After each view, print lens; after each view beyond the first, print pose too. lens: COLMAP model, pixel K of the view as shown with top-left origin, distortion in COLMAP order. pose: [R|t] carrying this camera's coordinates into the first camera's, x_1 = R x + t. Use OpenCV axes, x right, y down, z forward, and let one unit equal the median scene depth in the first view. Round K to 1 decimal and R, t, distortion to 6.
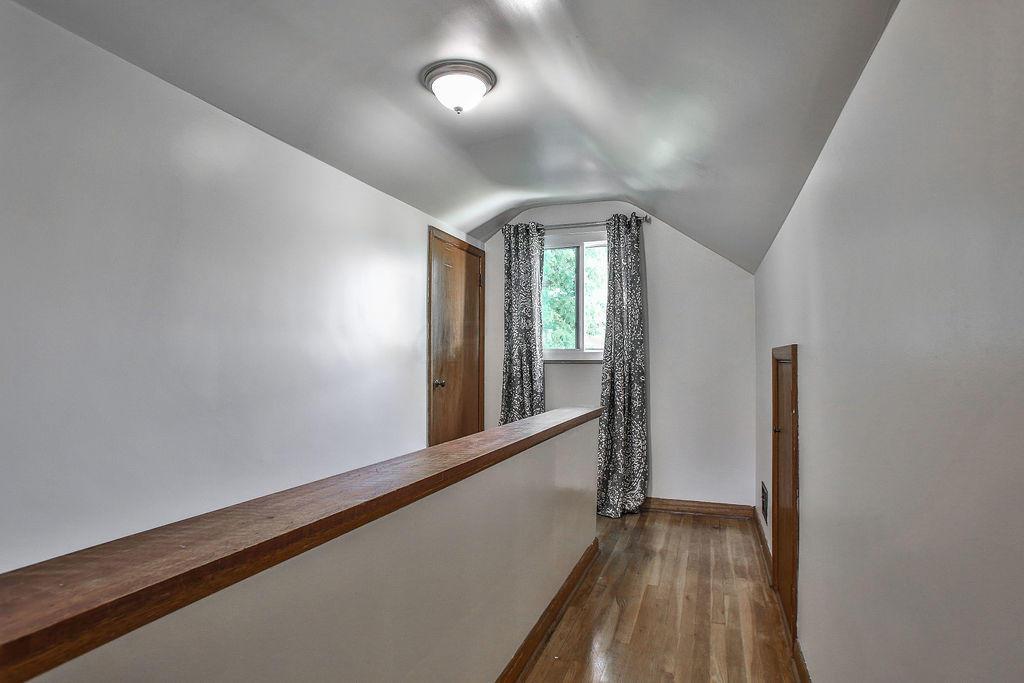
lens RADIAL K [[536.4, 0, 511.2], [0, 536.4, 343.2], [0, 0, 1]] dist [-0.055282, 0.011438]
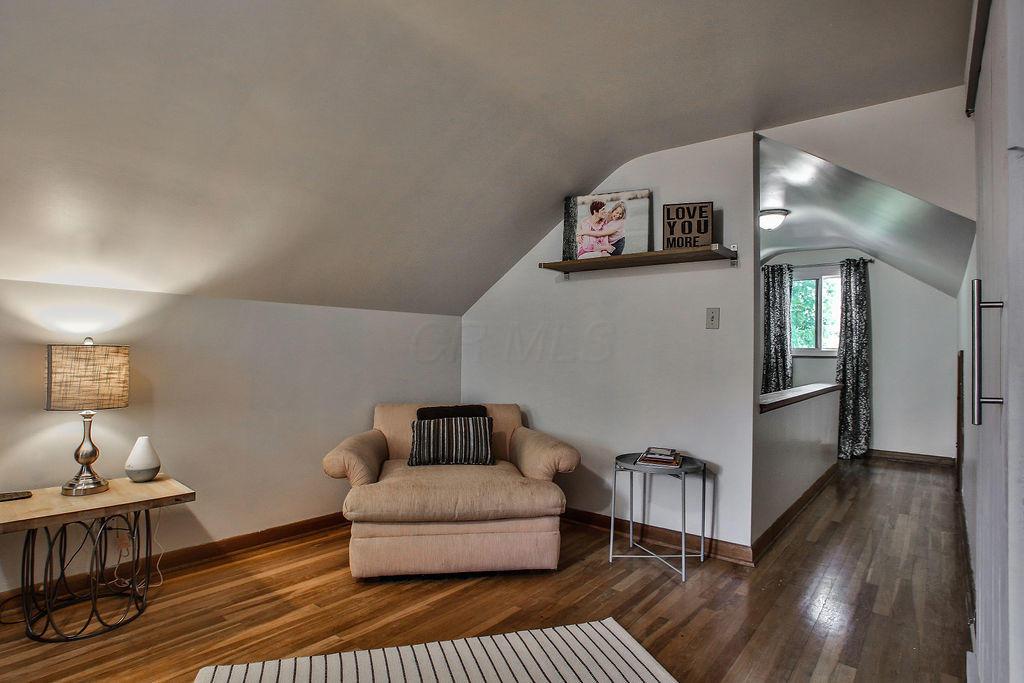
lens RADIAL K [[536.4, 0, 507.5], [0, 536.4, 342.7], [0, 0, 1]] dist [-0.055282, 0.011438]
pose [[0.943172, 0.005240, -0.332264, -0.212729], [-0.000457, 0.999895, 0.014470, -0.026847], [0.332305, -0.013496, 0.943075, -0.702046]]
